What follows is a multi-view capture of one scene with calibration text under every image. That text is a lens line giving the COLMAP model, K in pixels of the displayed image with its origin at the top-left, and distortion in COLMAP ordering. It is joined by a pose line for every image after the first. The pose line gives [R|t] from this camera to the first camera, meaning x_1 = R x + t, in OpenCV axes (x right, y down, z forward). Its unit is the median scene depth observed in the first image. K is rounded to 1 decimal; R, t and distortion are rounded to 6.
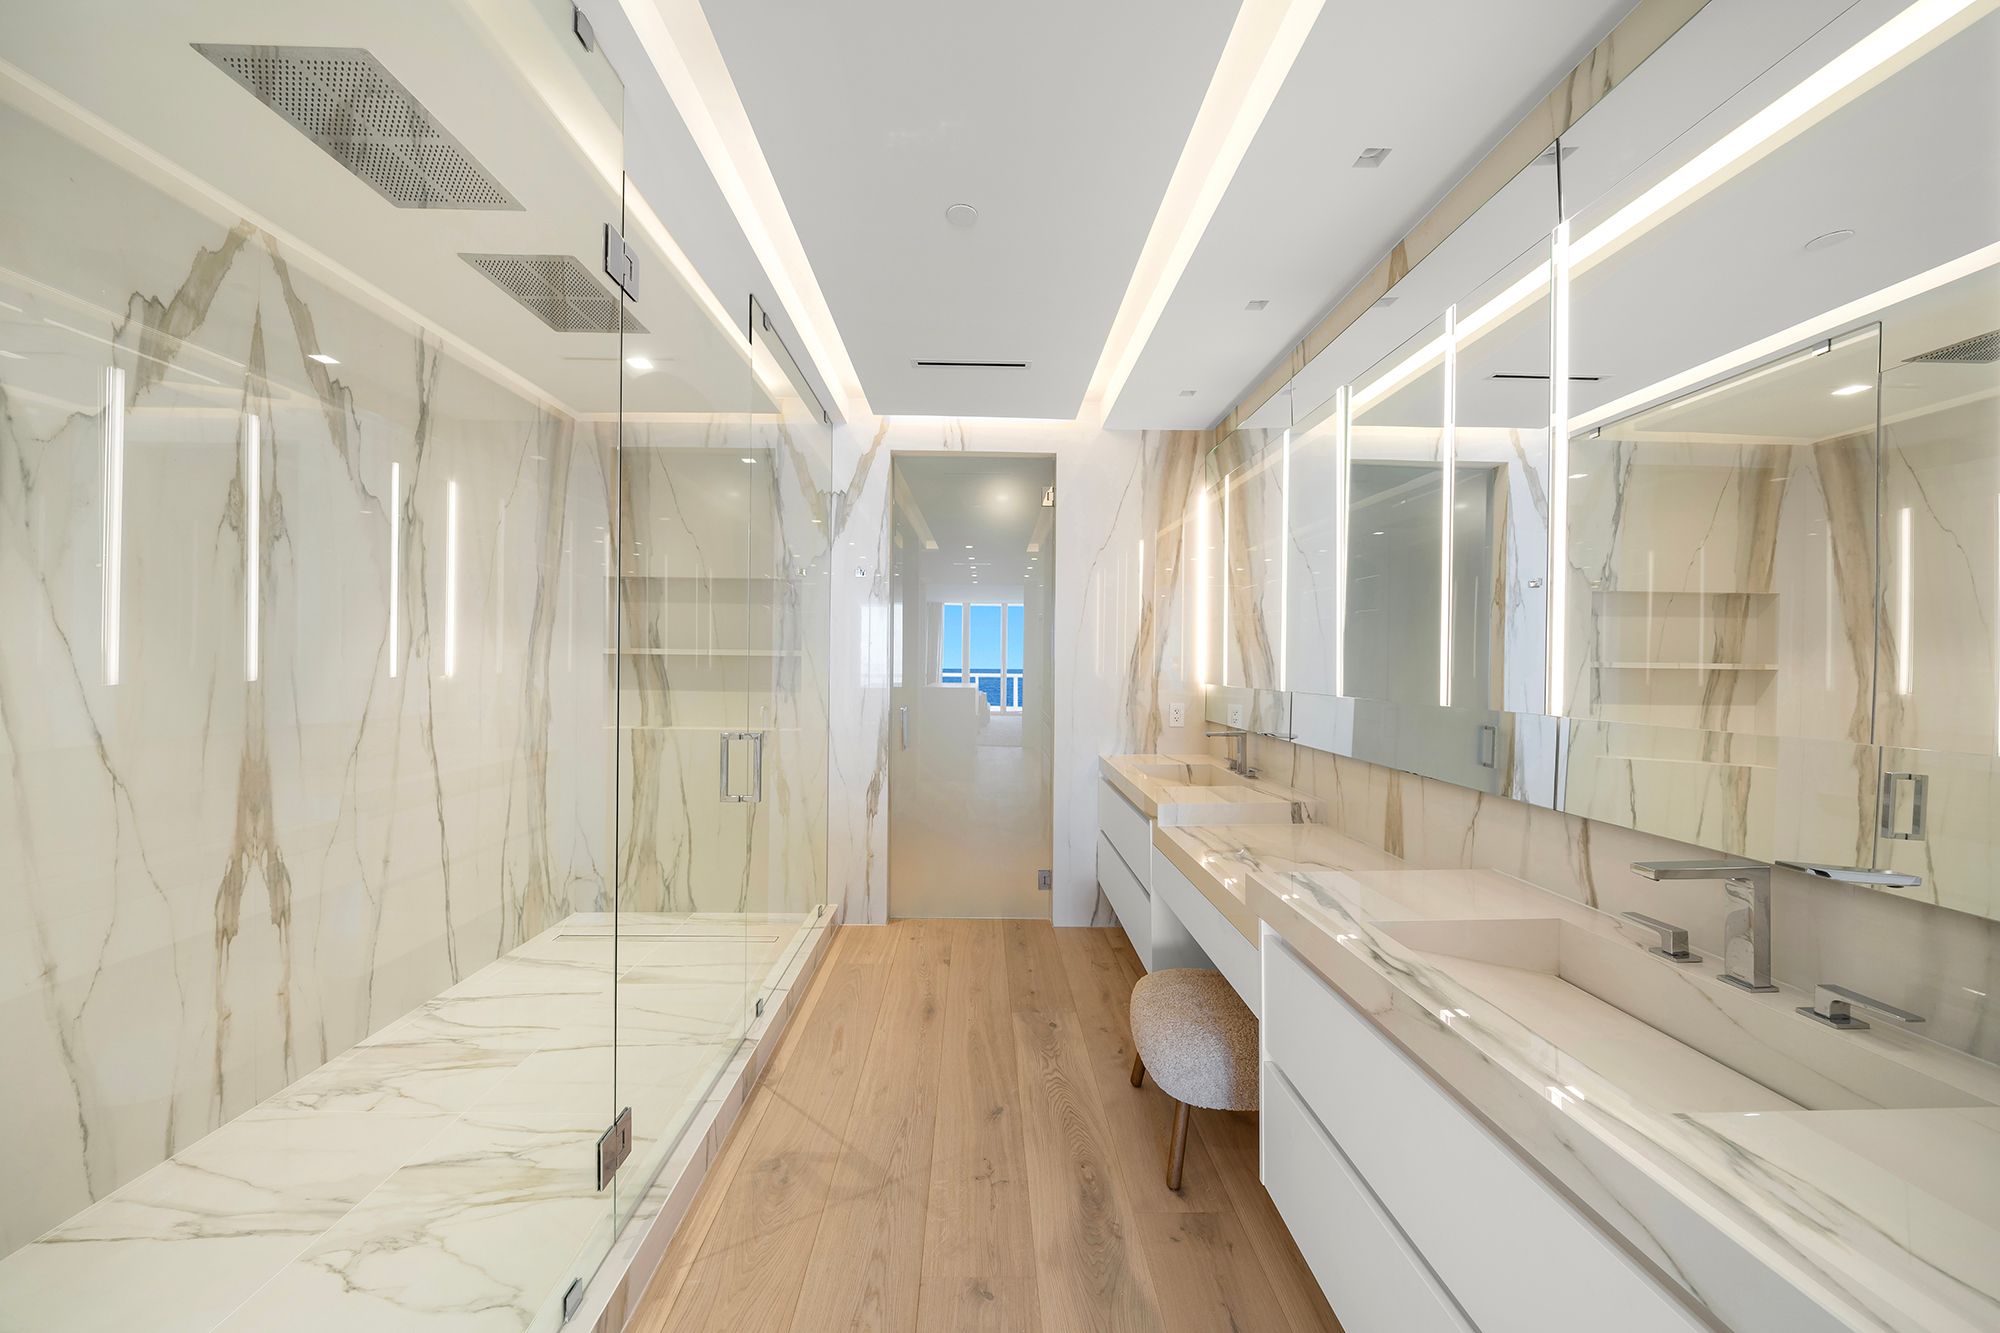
lens RADIAL K [[681.7, 0, 999.0], [0, 681.7, 667.8], [0, 0, 1]] dist [-0.002483, -0.001100]
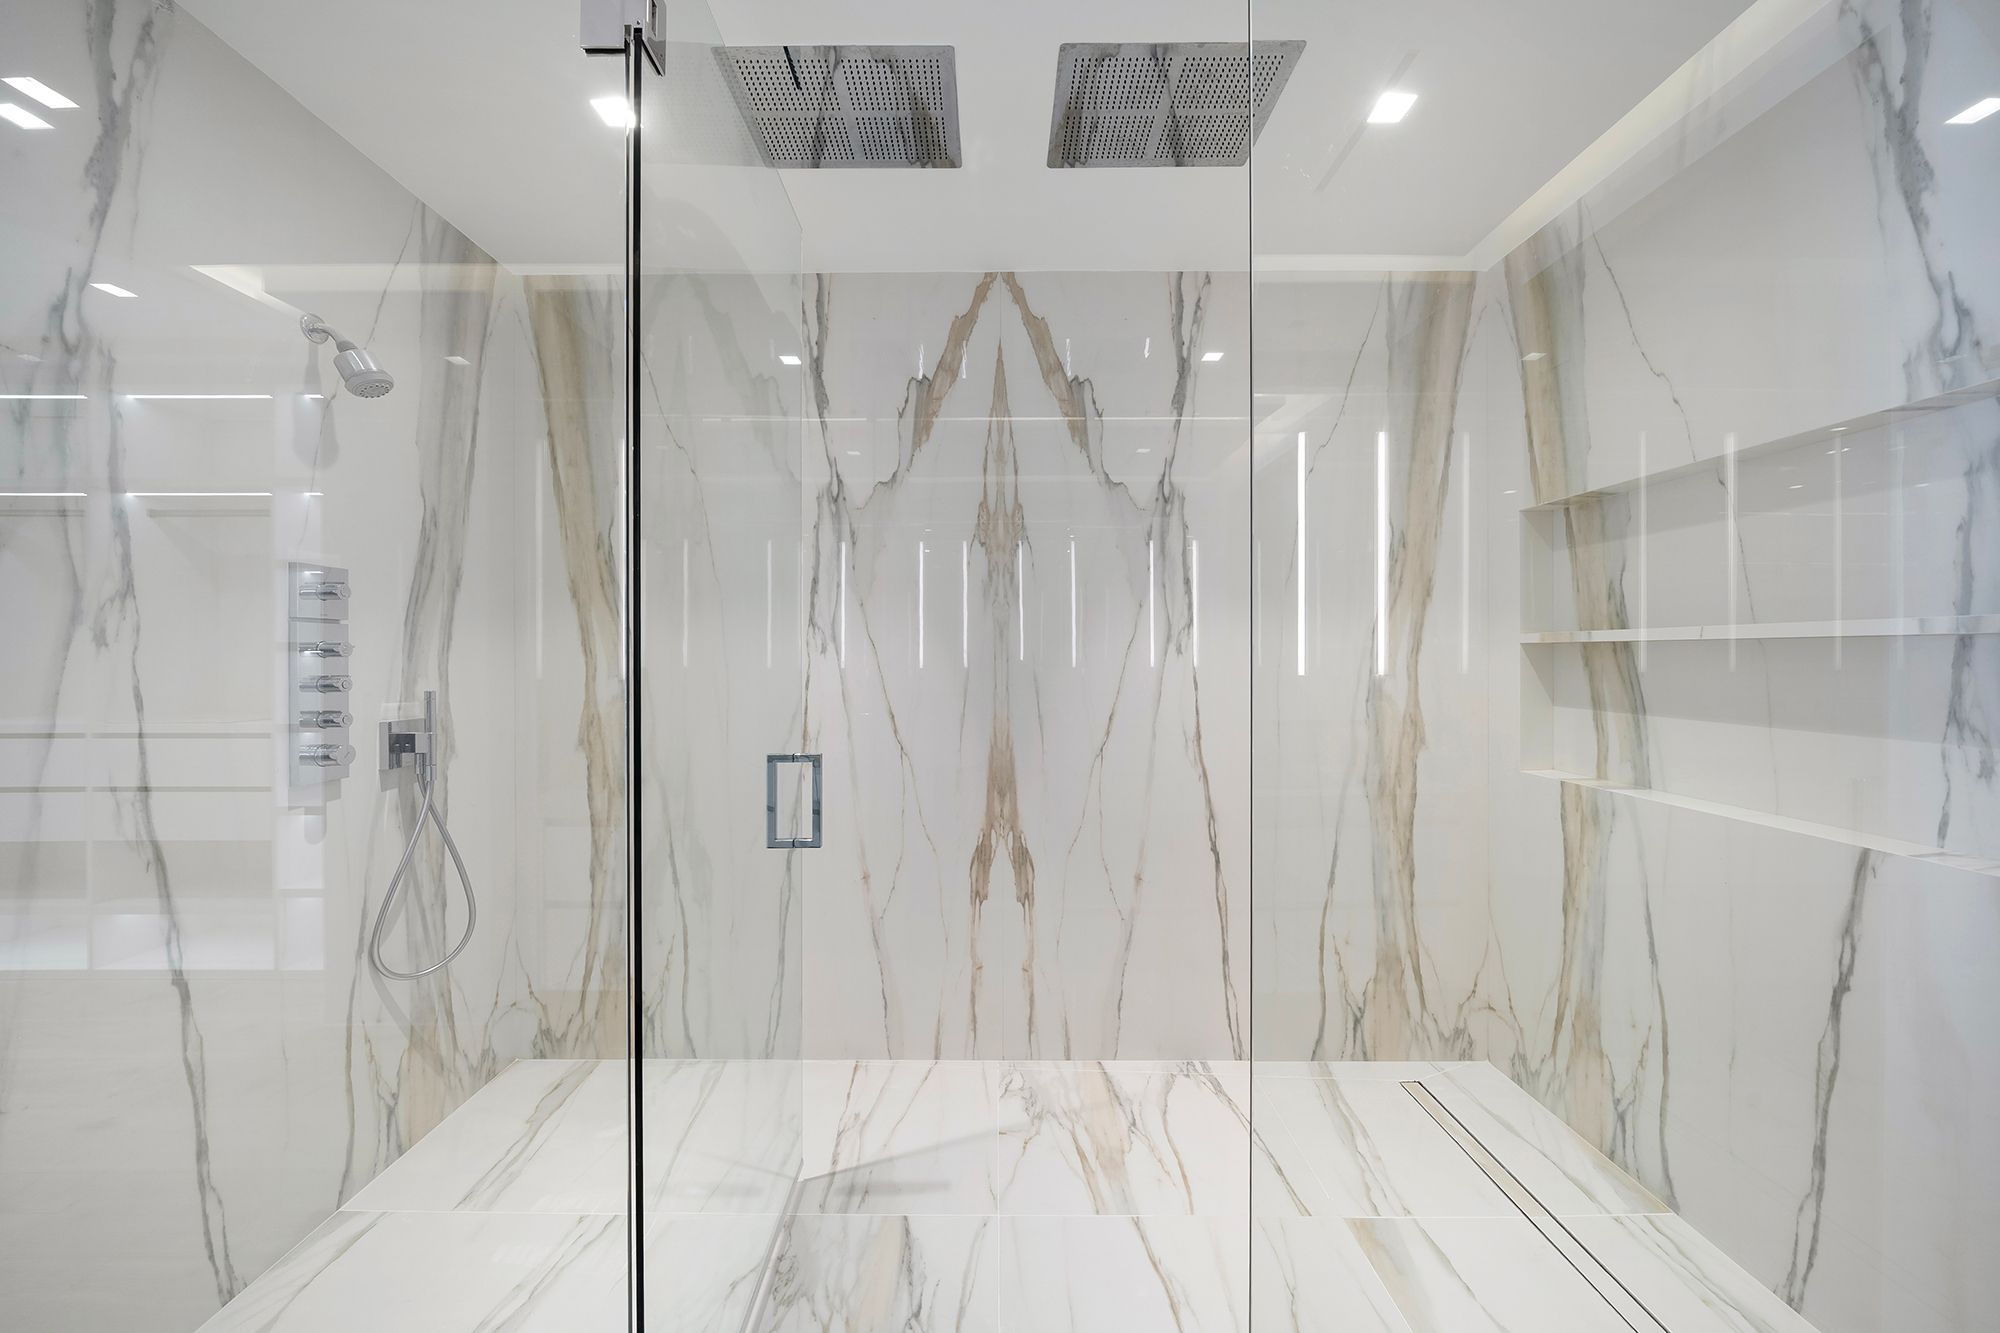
lens RADIAL K [[681.7, 0, 986.2], [0, 681.7, 661.4], [0, 0, 1]] dist [-0.002483, -0.001100]
pose [[-0.030165, -0.008858, -0.999506, 0.017344], [-0.003103, 0.999957, -0.008768, 0.001830], [0.999540, 0.002837, -0.030191, 0.683940]]
